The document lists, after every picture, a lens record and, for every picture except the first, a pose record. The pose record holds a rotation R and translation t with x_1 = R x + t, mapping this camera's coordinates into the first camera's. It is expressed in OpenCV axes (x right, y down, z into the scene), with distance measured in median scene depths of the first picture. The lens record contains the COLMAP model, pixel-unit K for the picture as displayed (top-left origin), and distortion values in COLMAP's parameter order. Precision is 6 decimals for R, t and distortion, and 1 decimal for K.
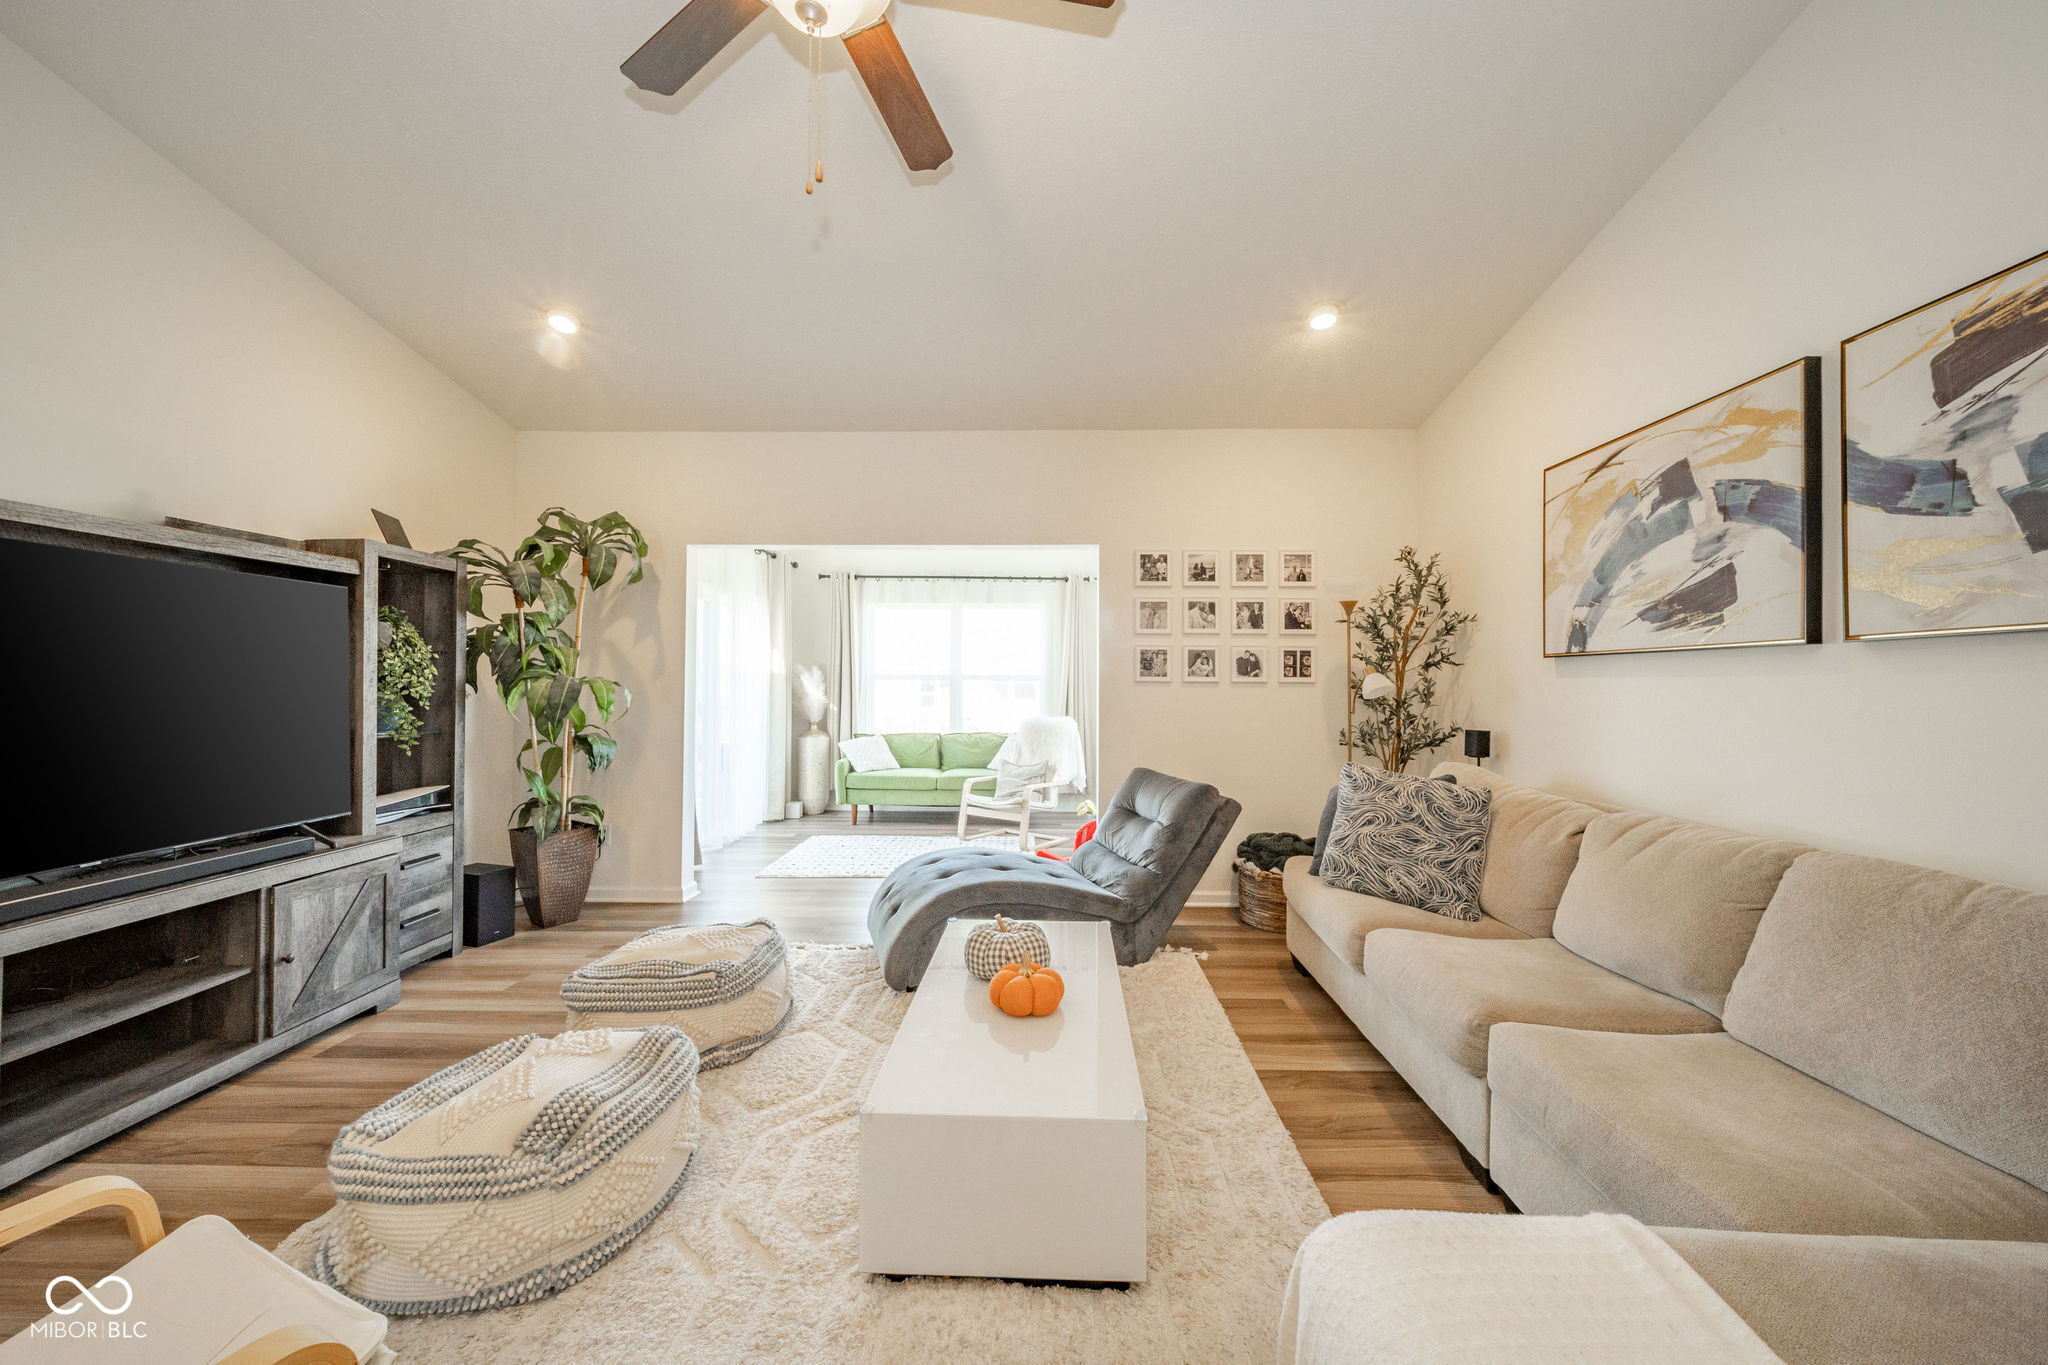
lens RADIAL K [[720.7, 0, 1032.3], [0, 720.7, 680.0], [0, 0, 1]] dist [0.005659, -0.000519]
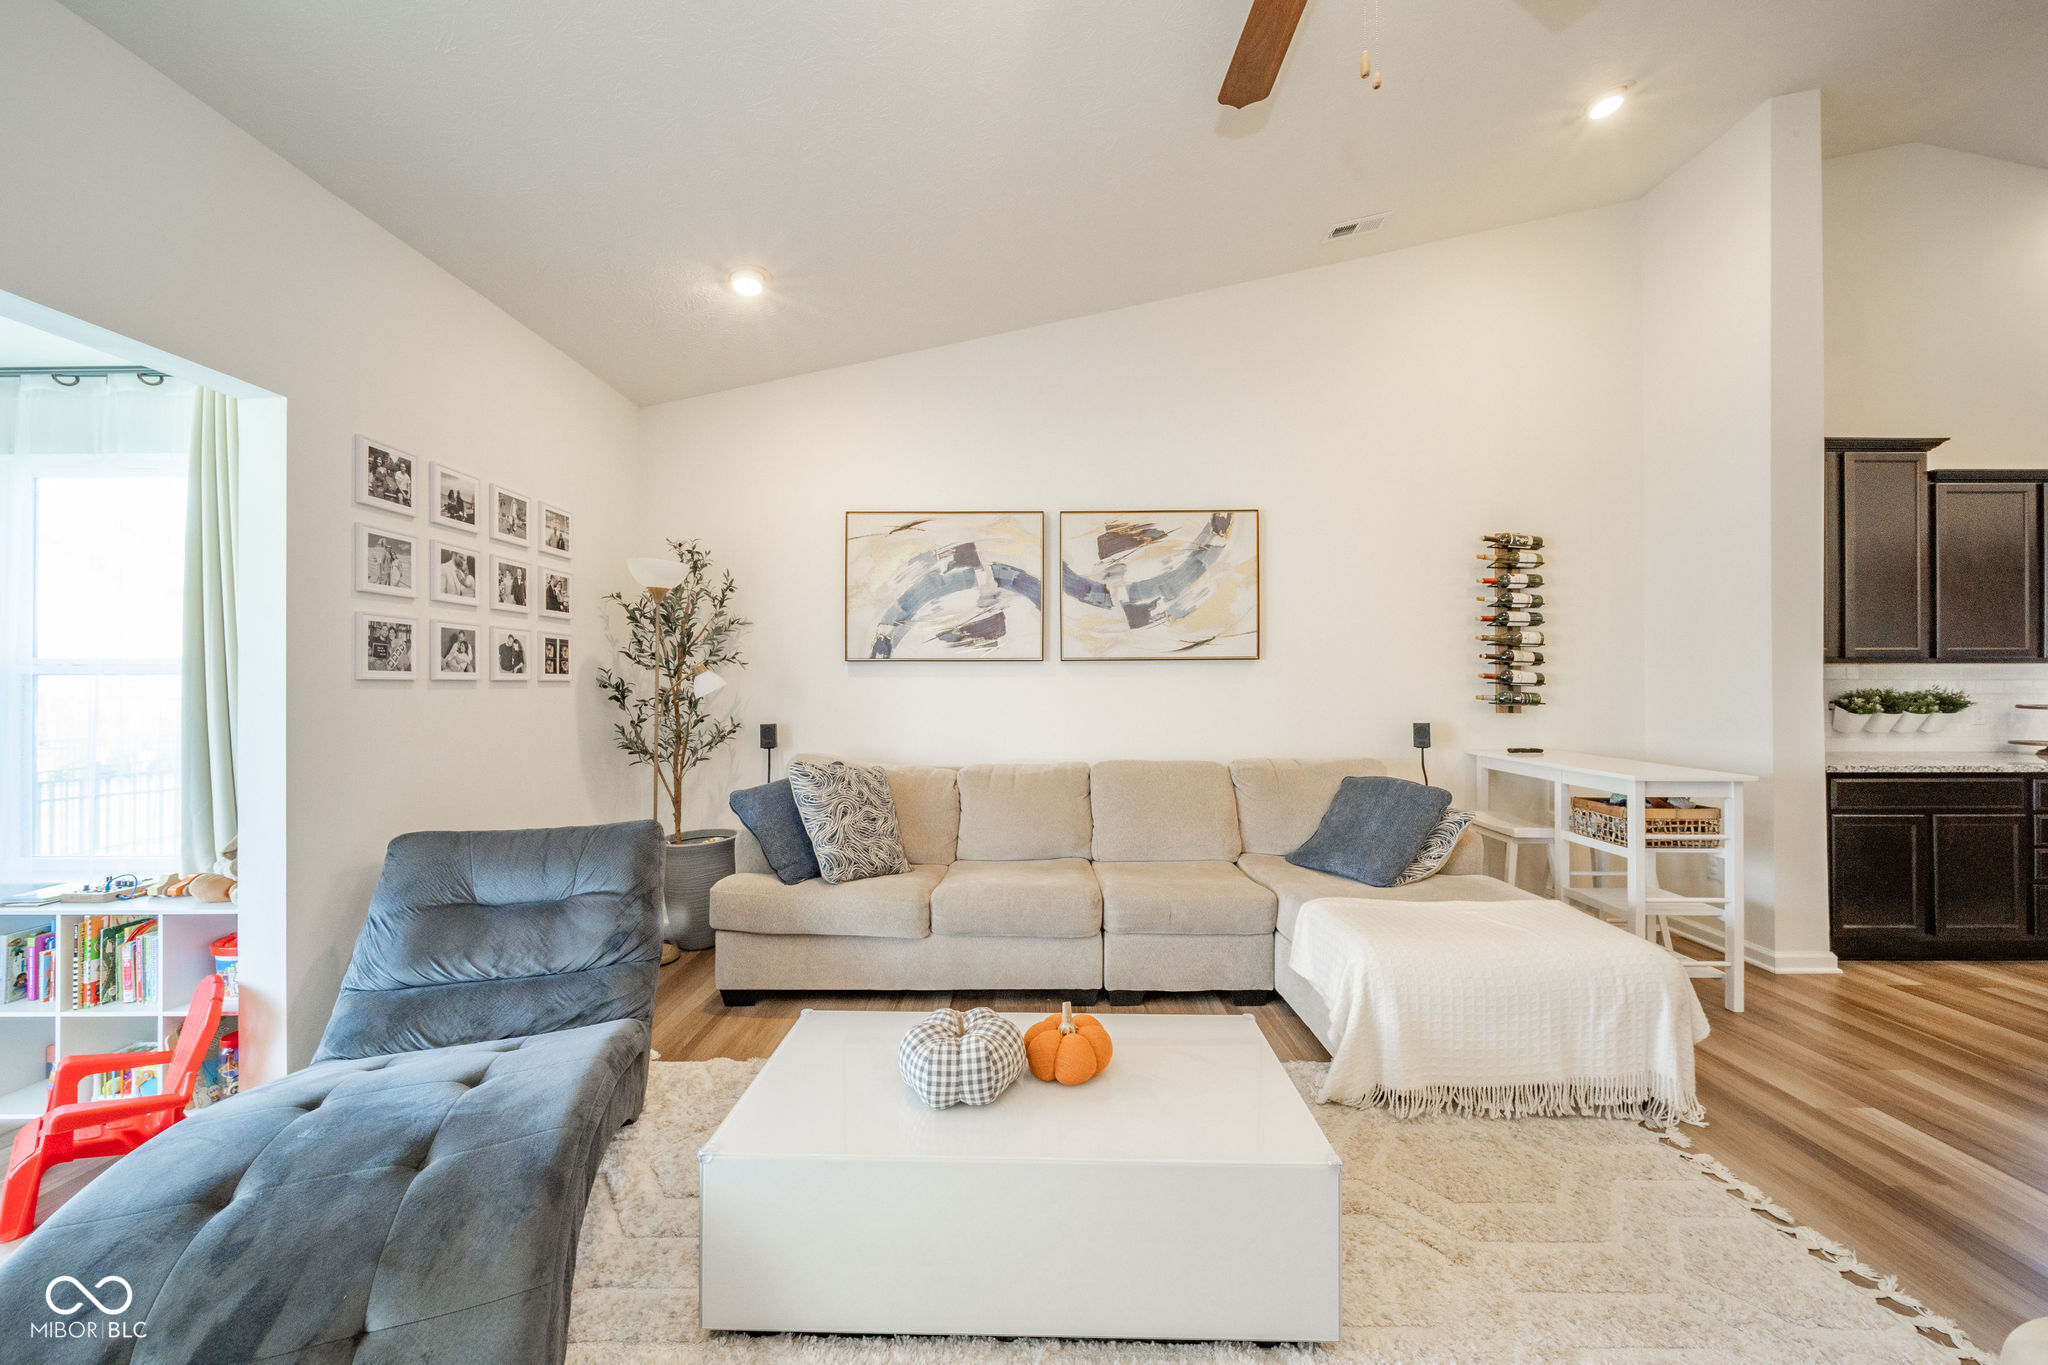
lens RADIAL K [[720.7, 0, 1028.5], [0, 720.7, 680.9], [0, 0, 1]] dist [0.005659, -0.000519]
pose [[-0.013833, -0.000869, 0.999904, -0.405458], [-0.003745, 0.999993, 0.000817, 0.000990], [-0.999897, -0.003733, -0.013836, 0.510954]]
